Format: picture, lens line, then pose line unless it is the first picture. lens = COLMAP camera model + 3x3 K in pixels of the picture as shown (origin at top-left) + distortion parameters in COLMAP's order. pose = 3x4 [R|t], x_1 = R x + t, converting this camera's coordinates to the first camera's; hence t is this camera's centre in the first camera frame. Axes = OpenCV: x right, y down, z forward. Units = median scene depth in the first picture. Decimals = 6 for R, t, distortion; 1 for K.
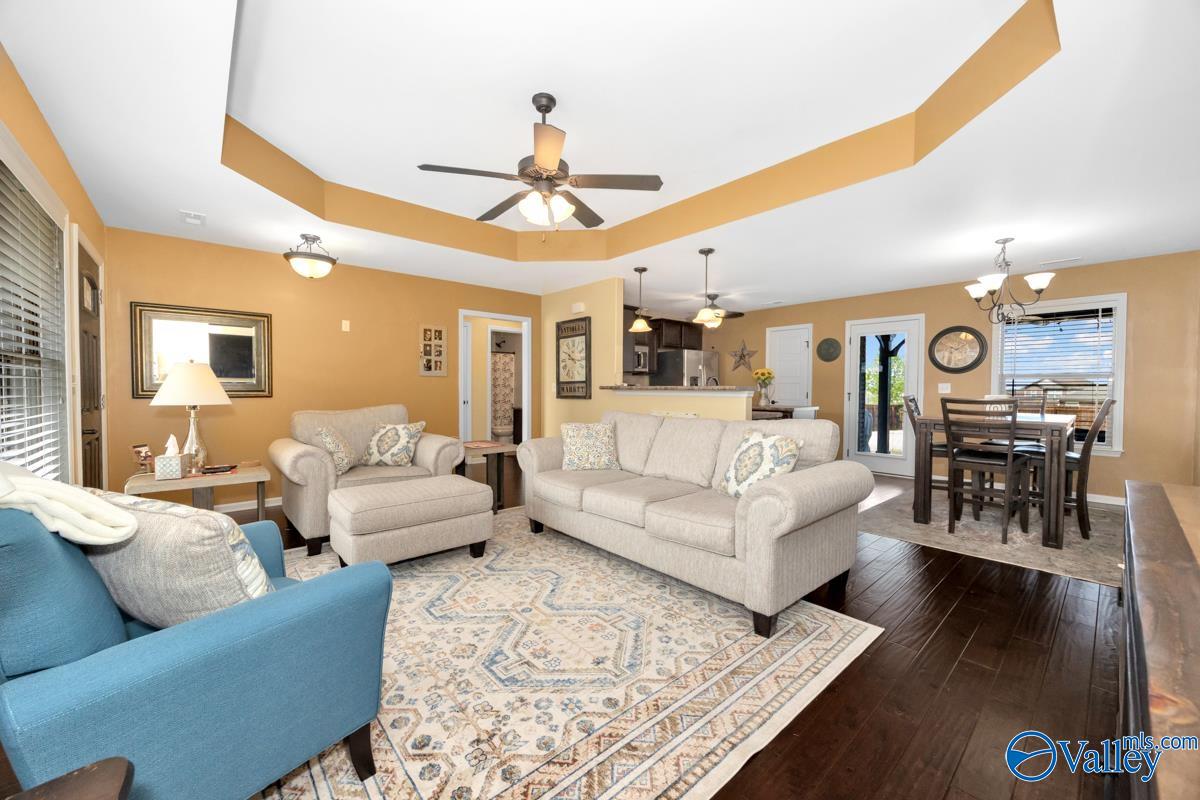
lens RADIAL K [[469.8, 0, 591.7], [0, 469.8, 399.6], [0, 0, 1]] dist [0.000897, -0.000016]
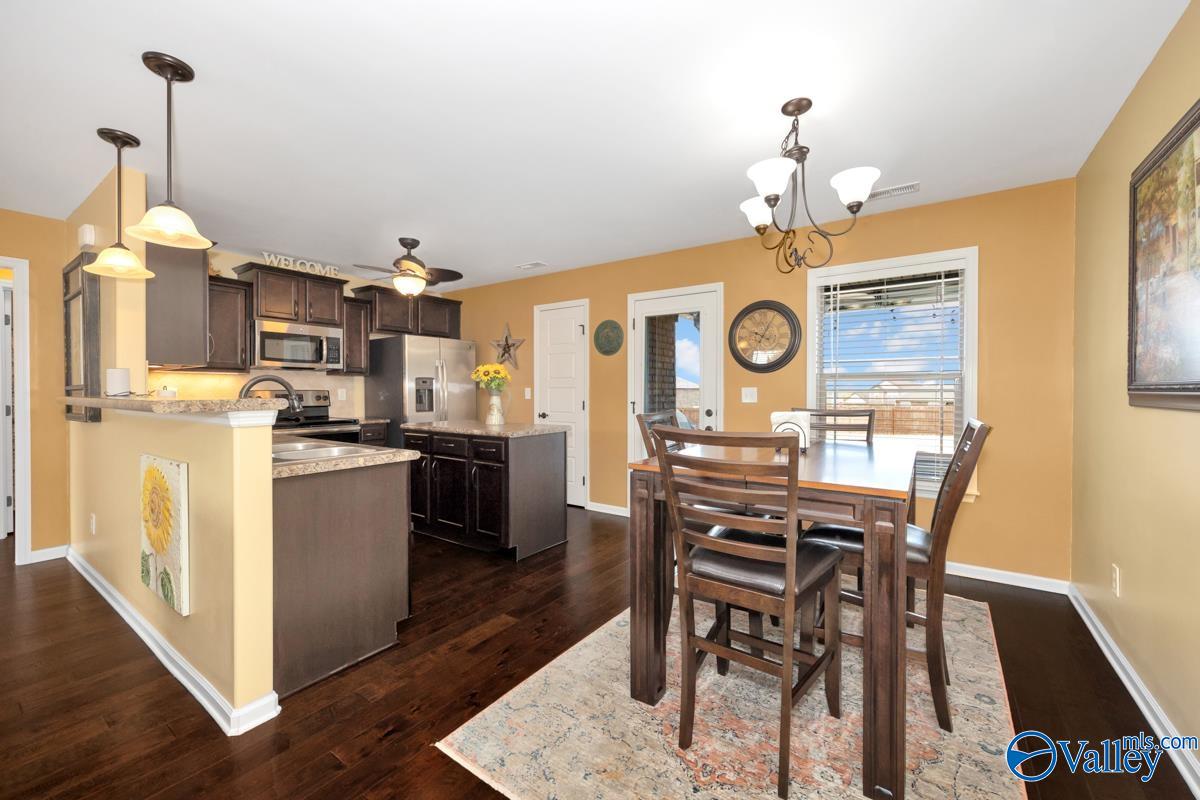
lens RADIAL K [[469.8, 0, 609.4], [0, 469.8, 395.1], [0, 0, 1]] dist [0.000897, -0.000016]
pose [[0.972424, -0.008801, 0.233053, 0.395398], [0.011832, 0.999863, -0.011613, -0.017740], [-0.232918, 0.014050, 0.972395, 0.393928]]
